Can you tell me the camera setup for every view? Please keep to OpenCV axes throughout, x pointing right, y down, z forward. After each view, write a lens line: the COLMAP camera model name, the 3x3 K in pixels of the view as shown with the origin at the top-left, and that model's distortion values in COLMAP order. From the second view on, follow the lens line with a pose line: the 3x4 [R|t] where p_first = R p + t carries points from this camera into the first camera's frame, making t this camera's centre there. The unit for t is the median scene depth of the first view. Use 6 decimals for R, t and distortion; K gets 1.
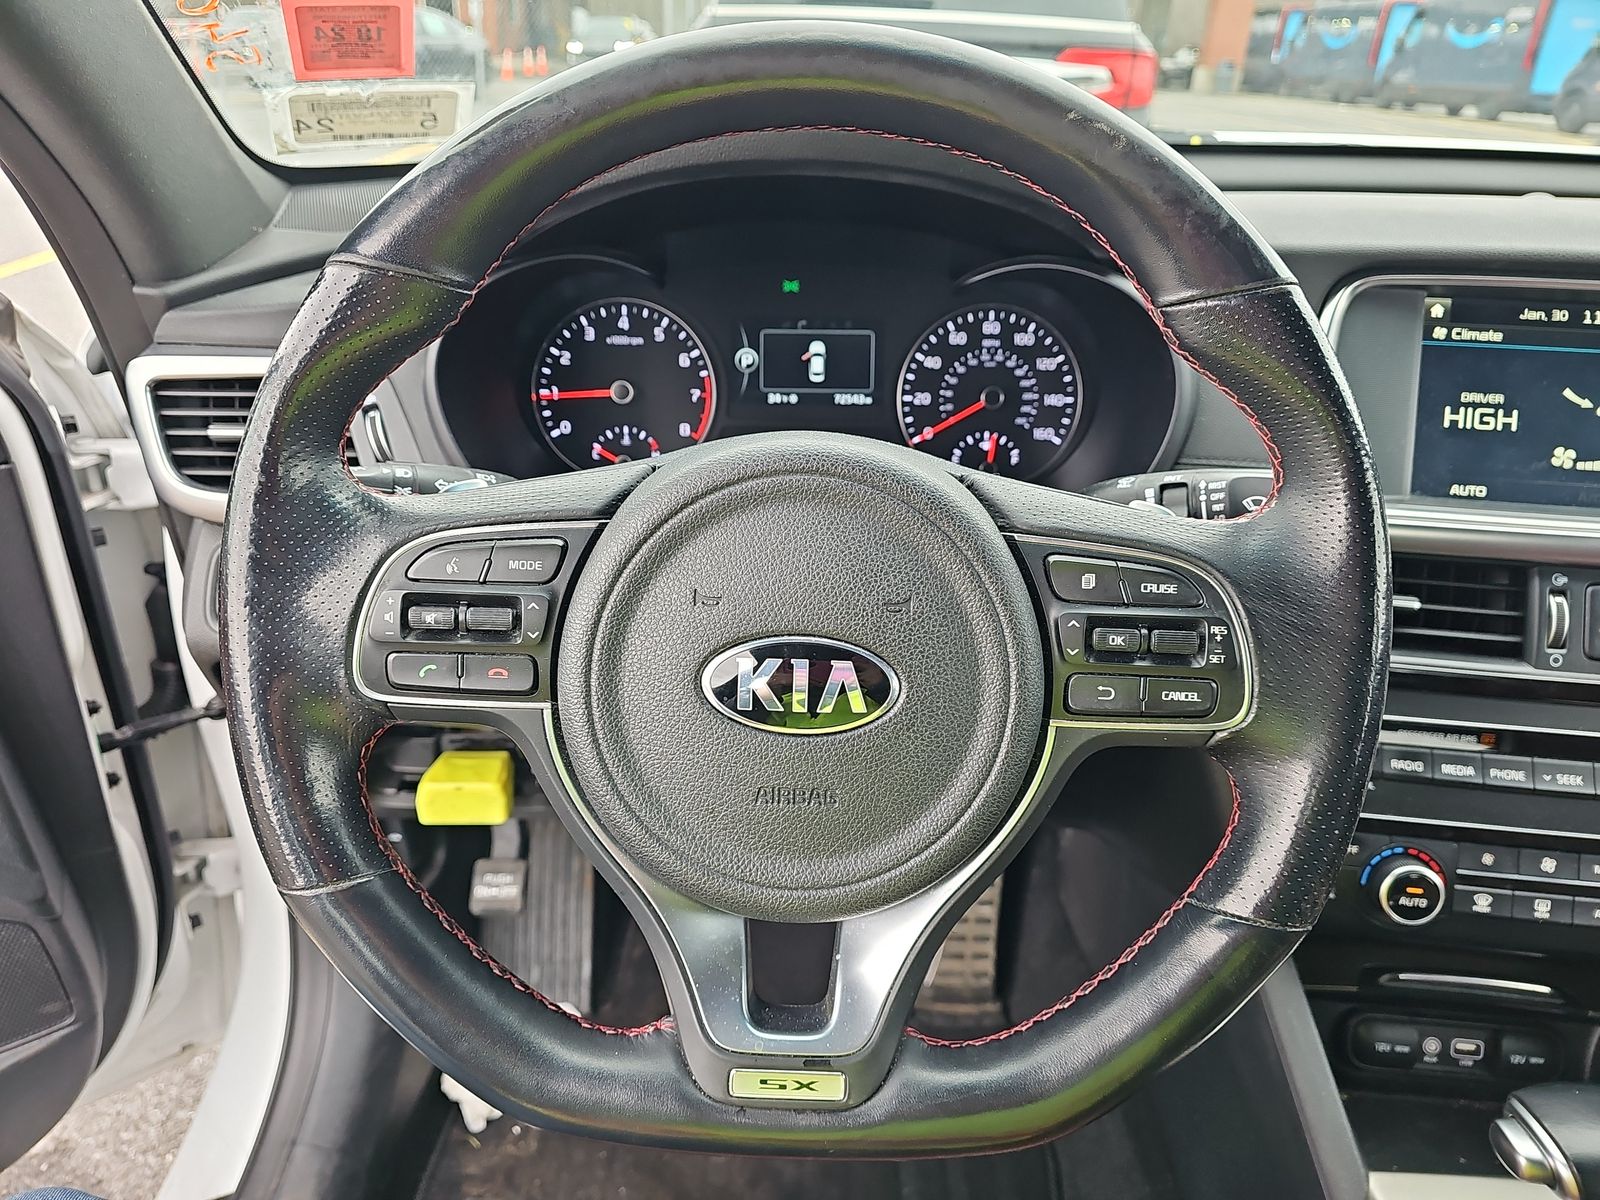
lens RADIAL K [[1092.0, 0, 802.8], [0, 1092.0, 604.6], [0, 0, 1]] dist [0.012916, -0.017855]
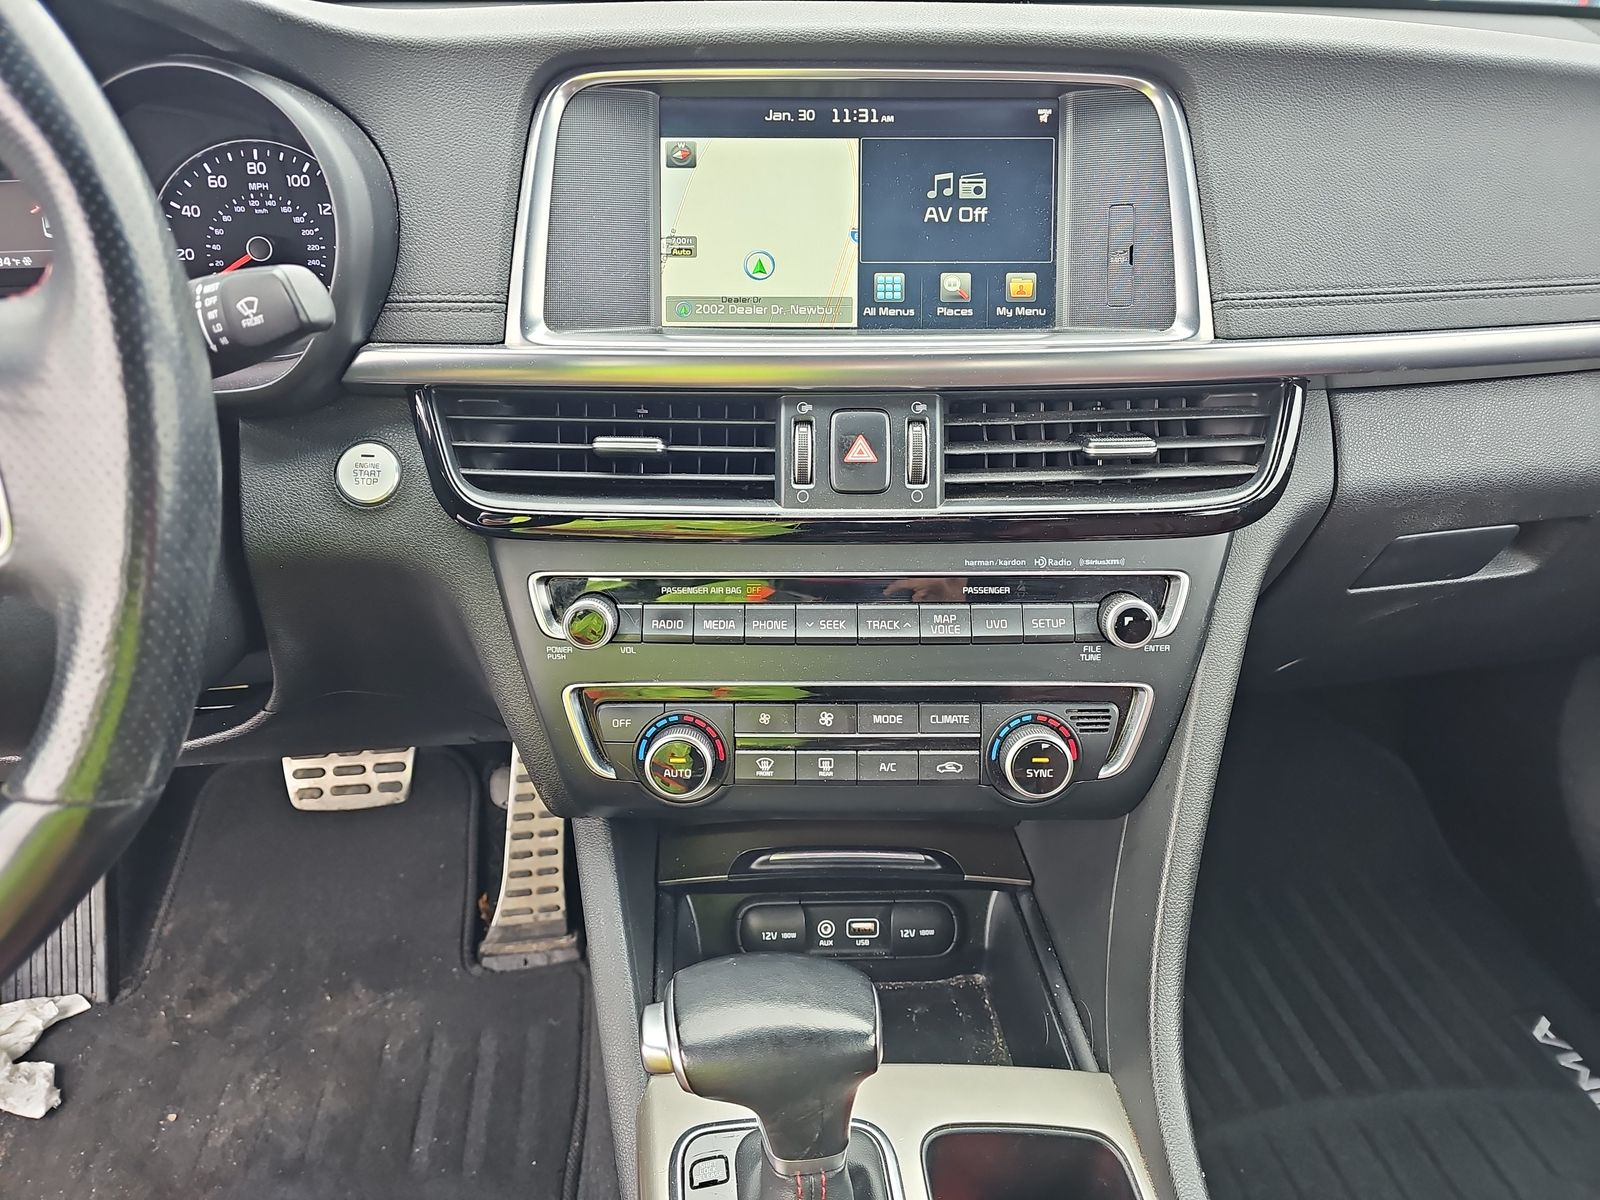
lens RADIAL K [[1092.0, 0, 789.3], [0, 1092.0, 598.7], [0, 0, 1]] dist [0.012916, -0.017855]
pose [[0.989423, -0.075375, 0.123935, 0.454240], [0.070800, 0.996651, 0.040920, 0.079672], [-0.126604, -0.031712, 0.991446, 0.079402]]
